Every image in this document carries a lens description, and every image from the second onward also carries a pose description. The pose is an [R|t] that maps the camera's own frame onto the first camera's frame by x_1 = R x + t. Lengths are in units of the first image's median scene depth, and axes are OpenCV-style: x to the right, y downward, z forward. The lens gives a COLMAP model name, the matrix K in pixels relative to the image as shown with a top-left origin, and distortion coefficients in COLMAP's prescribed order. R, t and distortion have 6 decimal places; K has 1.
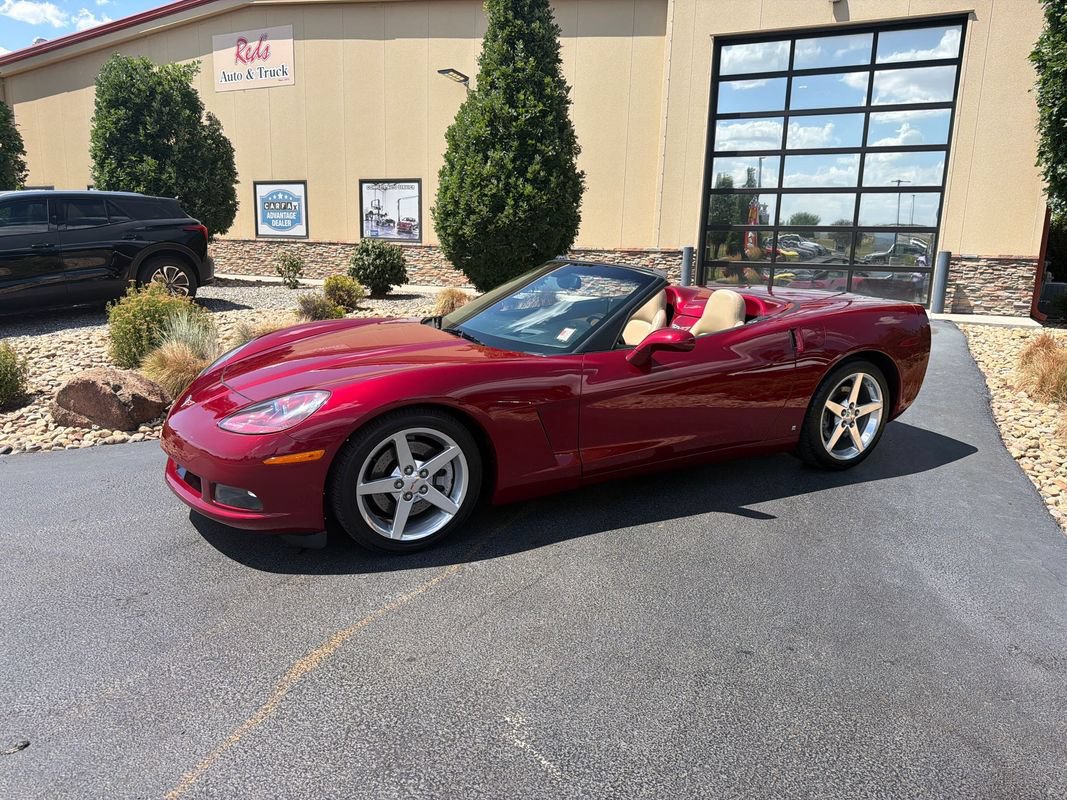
lens RADIAL K [[727.9, 0, 533.5], [0, 727.9, 400.0], [0, 0, 1]] dist [0.070155, -0.109342]
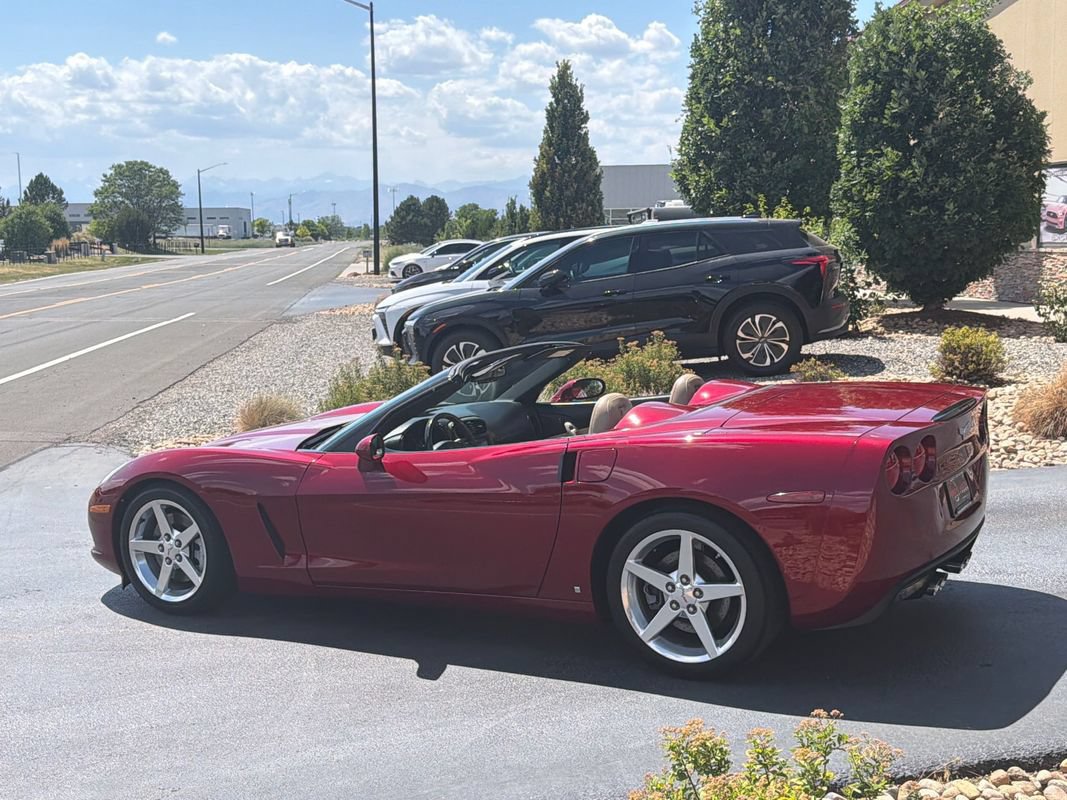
lens RADIAL K [[1379.0, 0, 533.3], [0, 1379.0, 422.0], [0, 0, 1]] dist [0.004442, -0.000524]
pose [[0.528281, 0.070135, -0.846168, 0.513184], [-0.131397, 0.991330, 0.000132, -0.041987], [0.838841, 0.111114, 0.532917, 0.079712]]
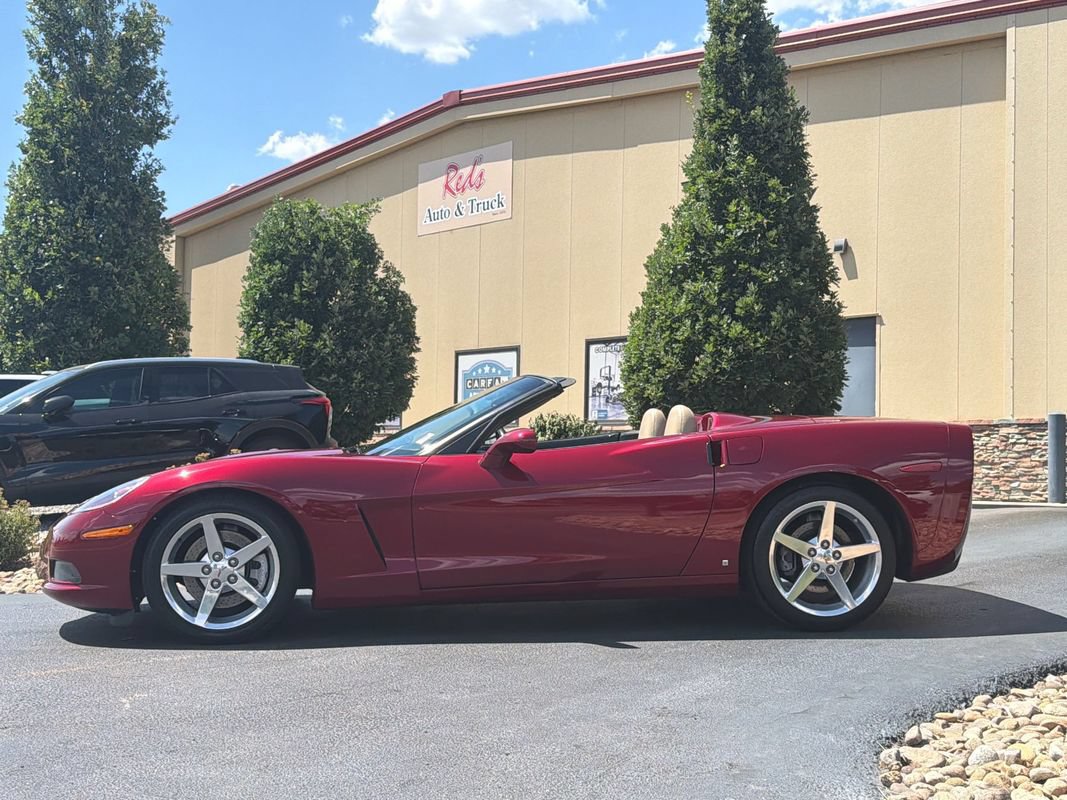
lens RADIAL K [[1289.7, 0, 546.2], [0, 1289.7, 397.3], [0, 0, 1]] dist [0.194327, -0.374509]
pose [[0.935450, -0.030493, -0.352141, 0.238499], [-0.060643, 0.967653, -0.244889, 0.078576], [0.348218, 0.250436, 0.903342, -0.143600]]
